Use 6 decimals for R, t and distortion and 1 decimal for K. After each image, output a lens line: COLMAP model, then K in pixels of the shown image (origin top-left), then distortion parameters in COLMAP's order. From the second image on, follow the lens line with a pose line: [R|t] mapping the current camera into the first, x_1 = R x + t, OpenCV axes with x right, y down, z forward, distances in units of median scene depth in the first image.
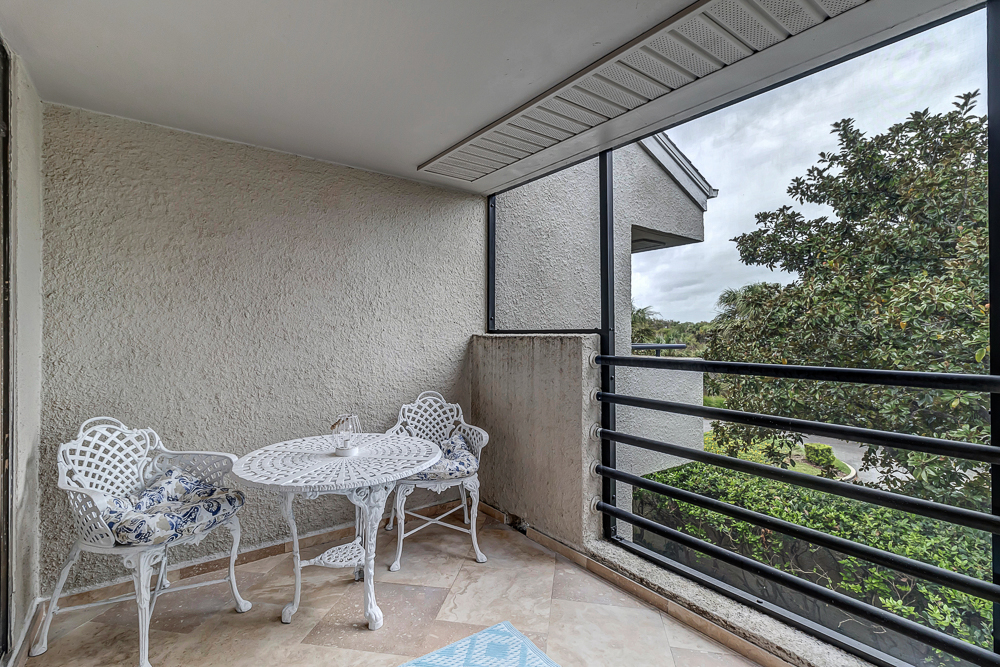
lens RADIAL K [[469.8, 0, 500.1], [0, 469.8, 330.7], [0, 0, 1]] dist [0.000840, 0.000237]
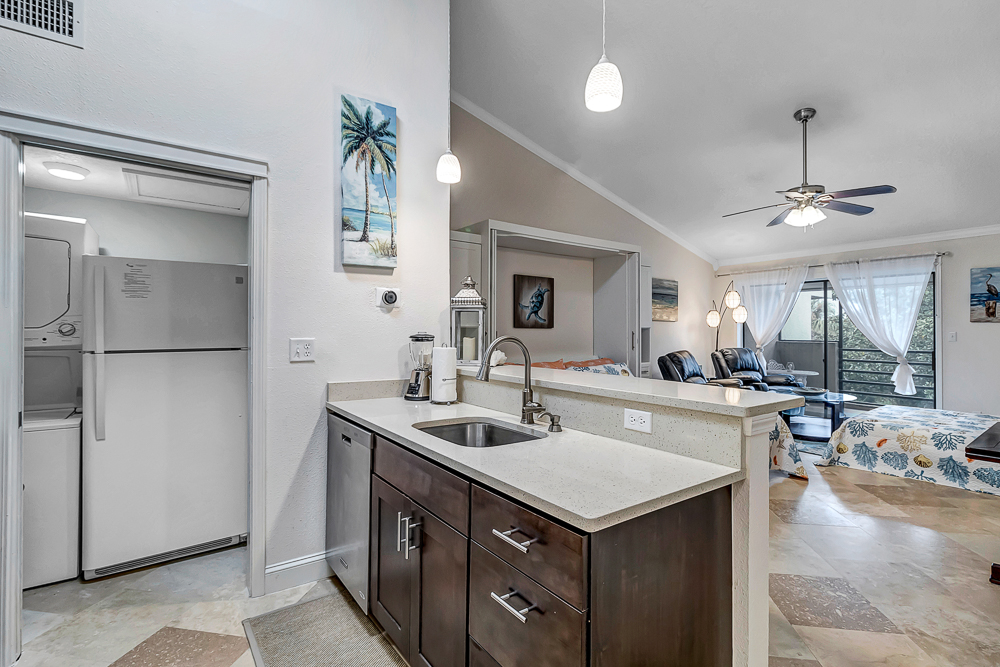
lens RADIAL K [[469.8, 0, 500.1], [0, 469.8, 330.7], [0, 0, 1]] dist [0.000840, 0.000237]
pose [[0.999993, 0.002056, -0.002987, -1.929559], [-0.002050, 0.999996, 0.002043, -0.066893], [0.002991, -0.002037, 0.999993, -2.094909]]
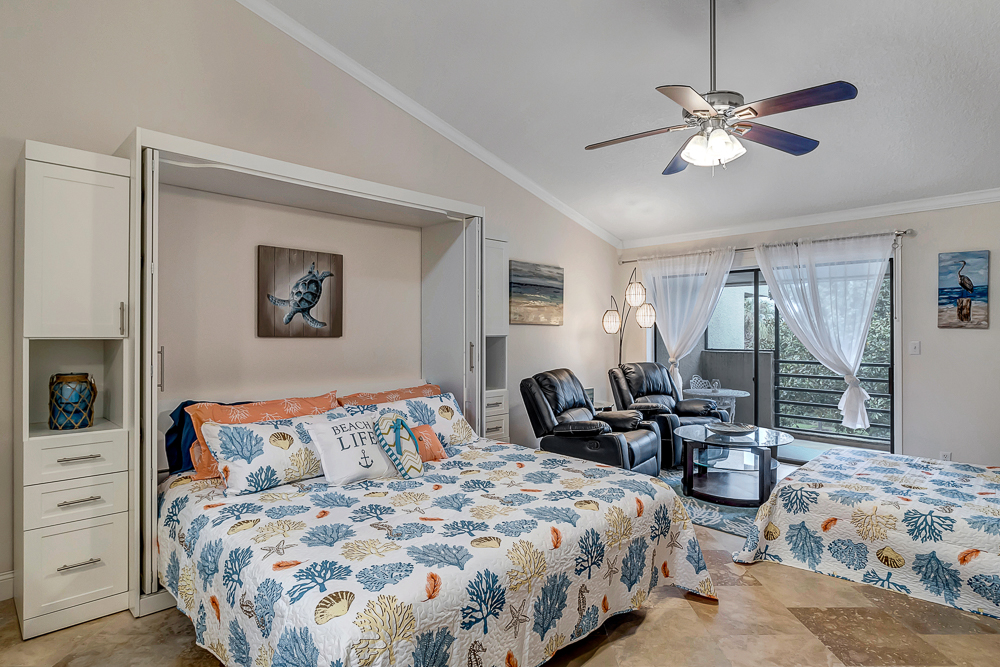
lens RADIAL K [[542.3, 0, 501.0], [0, 542.3, 337.3], [0, 0, 1]] dist [-0.001392, -0.000298]
pose [[0.989253, 0.000454, 0.146213, -1.526805], [-0.001749, 0.999960, 0.008729, -0.085498], [-0.146203, -0.008891, 0.989215, -1.569527]]
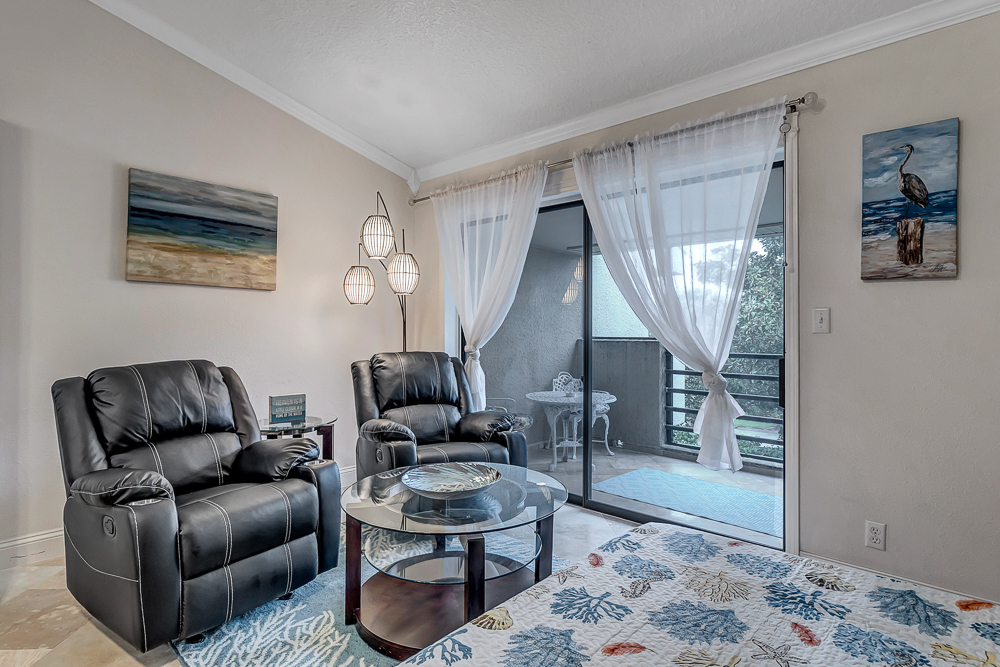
lens RADIAL K [[531.4, 0, 500.0], [0, 531.4, 333.5], [0, 0, 1]] dist [0.000764, 0.000036]
pose [[0.984055, 0.003372, 0.177835, -0.736004], [-0.004674, 0.999965, 0.006904, -0.027125], [-0.177806, -0.007626, 0.984036, -0.903369]]
